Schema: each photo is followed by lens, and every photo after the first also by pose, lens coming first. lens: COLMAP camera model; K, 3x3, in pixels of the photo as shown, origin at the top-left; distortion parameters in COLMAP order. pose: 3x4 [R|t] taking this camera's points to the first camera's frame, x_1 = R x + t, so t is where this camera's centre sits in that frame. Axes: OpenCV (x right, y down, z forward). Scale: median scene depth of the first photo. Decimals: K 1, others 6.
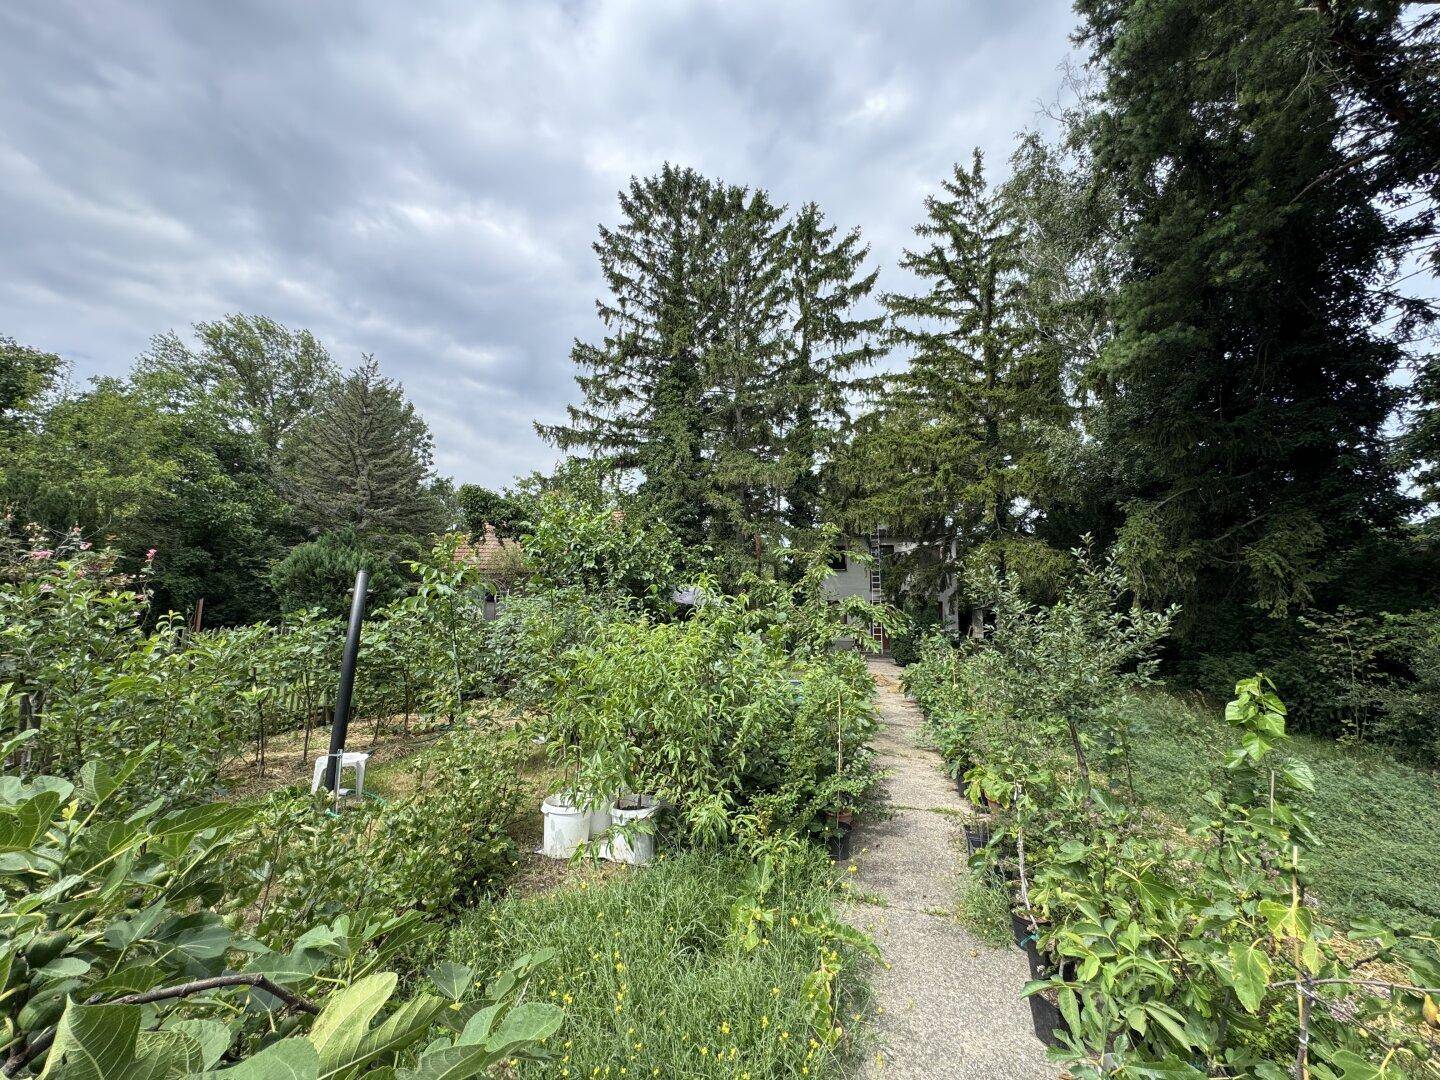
lens RADIAL K [[576.0, 0, 679.3], [0, 576.0, 541.8], [0, 0, 1]] dist [-0.000949, -0.000125]
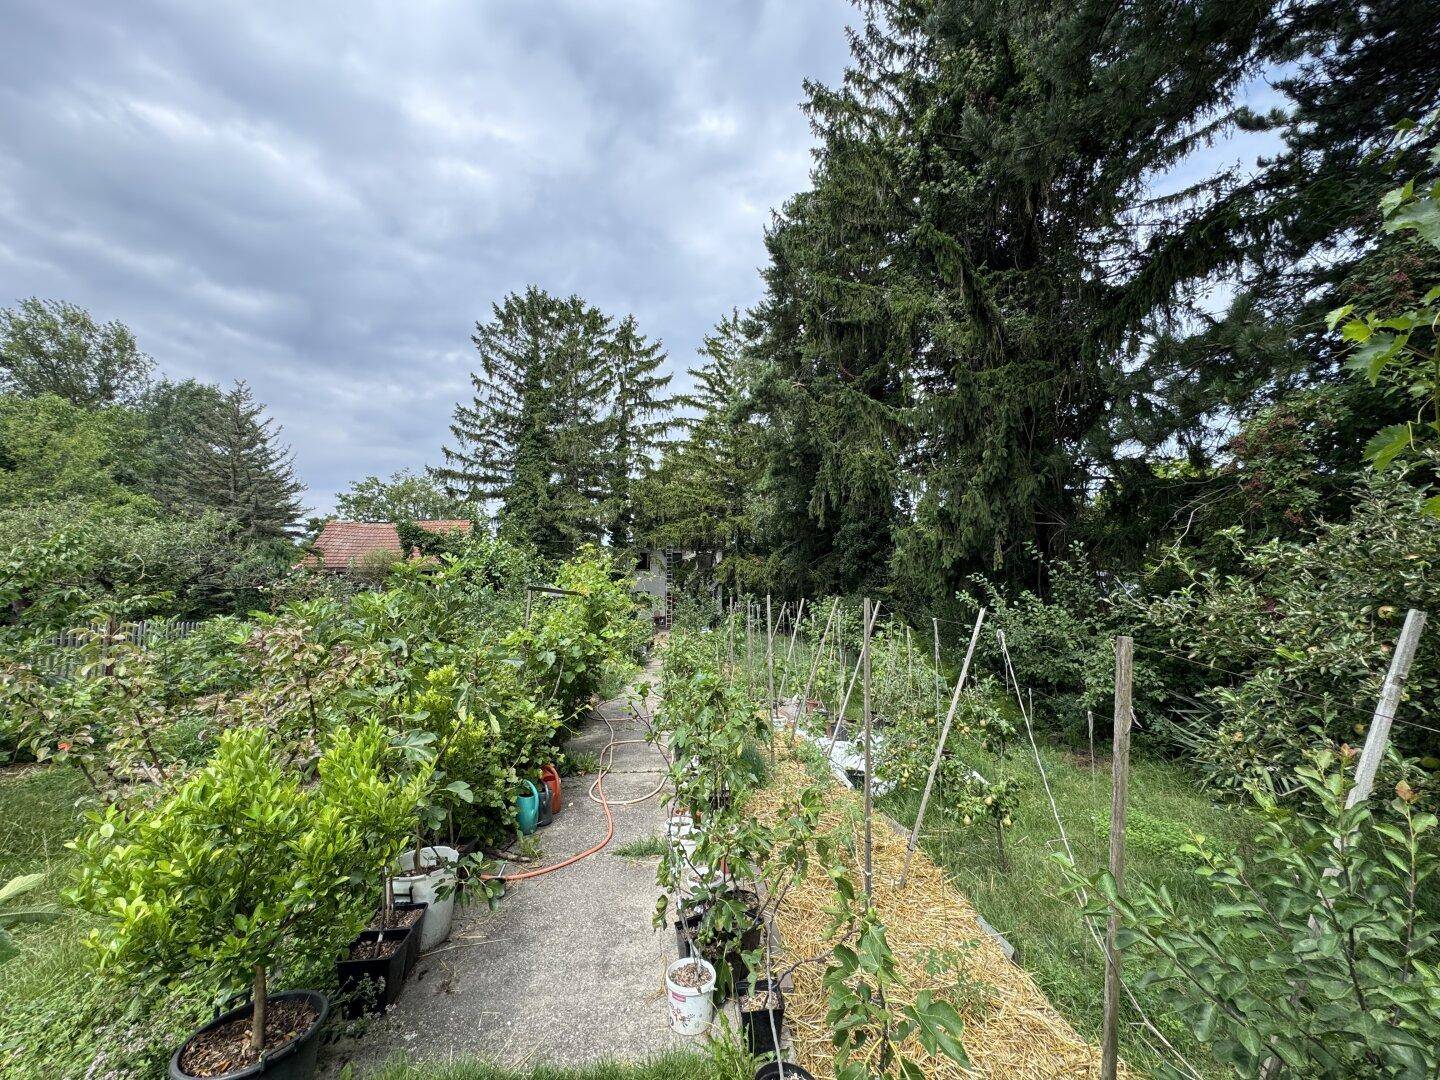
lens RADIAL K [[576.0, 0, 722.6], [0, 576.0, 525.7], [0, 0, 1]] dist [-0.000949, -0.000125]
pose [[0.933222, 0.028295, 0.358184, -0.068512], [-0.021814, 0.999517, -0.022123, -0.043984], [-0.358638, 0.012832, 0.933389, -0.500036]]
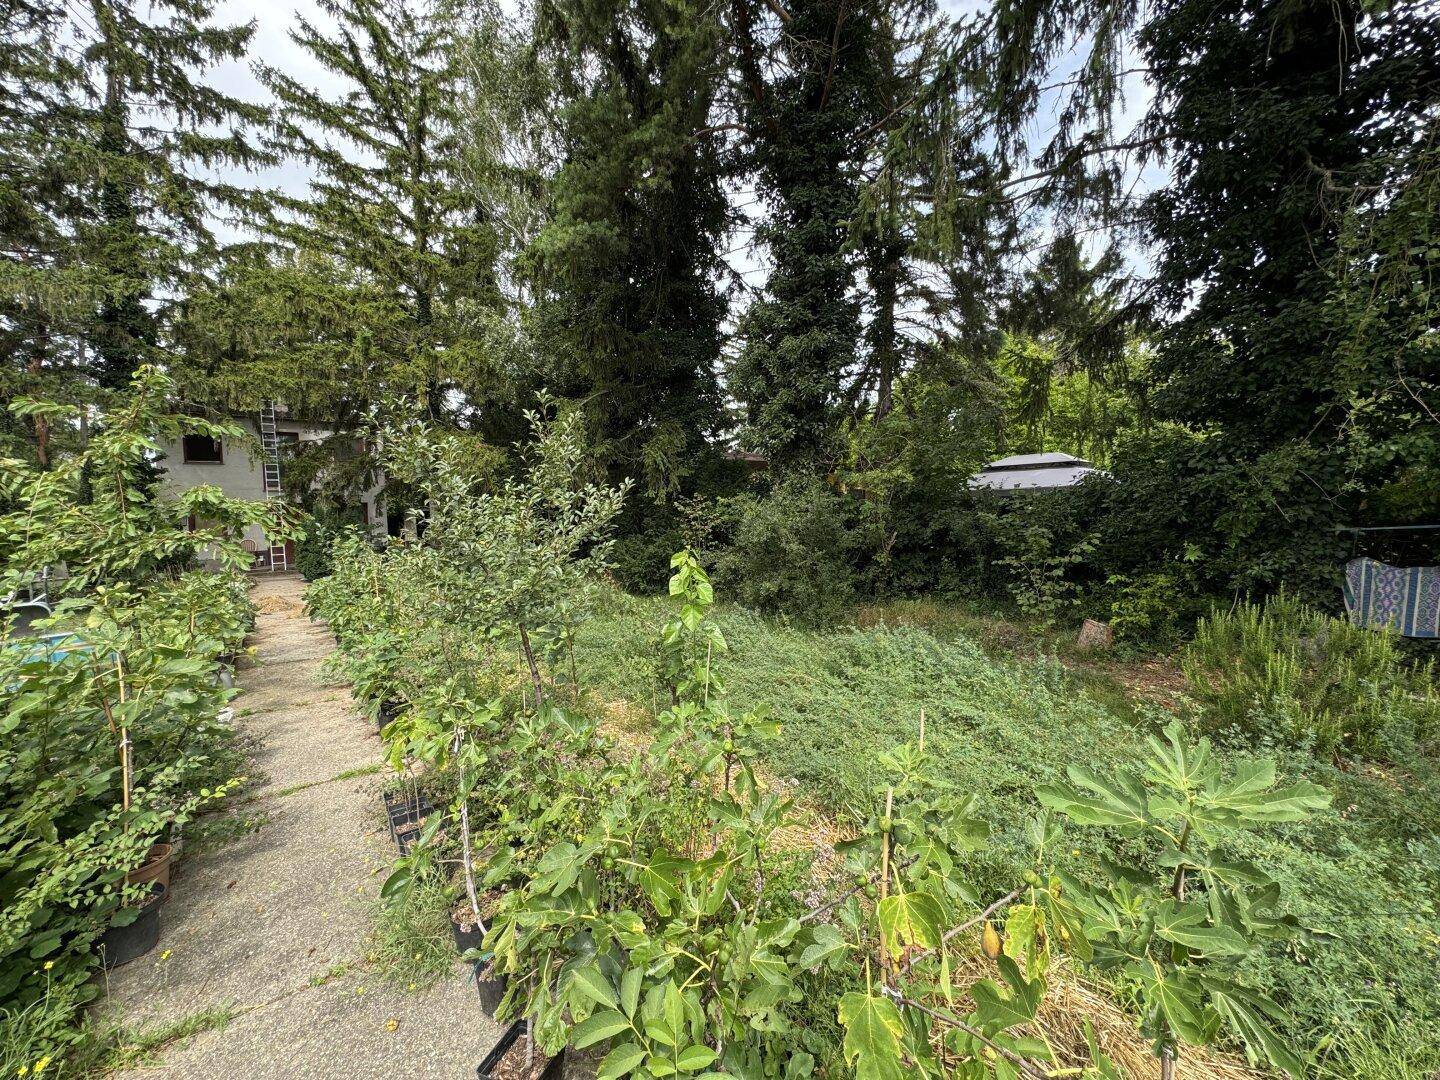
lens RADIAL K [[576.0, 0, 763.3], [0, 576.0, 543.1], [0, 0, 1]] dist [-0.000949, -0.000125]
pose [[0.519596, -0.076993, 0.850936, 0.029878], [-0.068569, 0.988962, 0.131351, 0.011583], [-0.851656, -0.126597, 0.508581, 0.053063]]
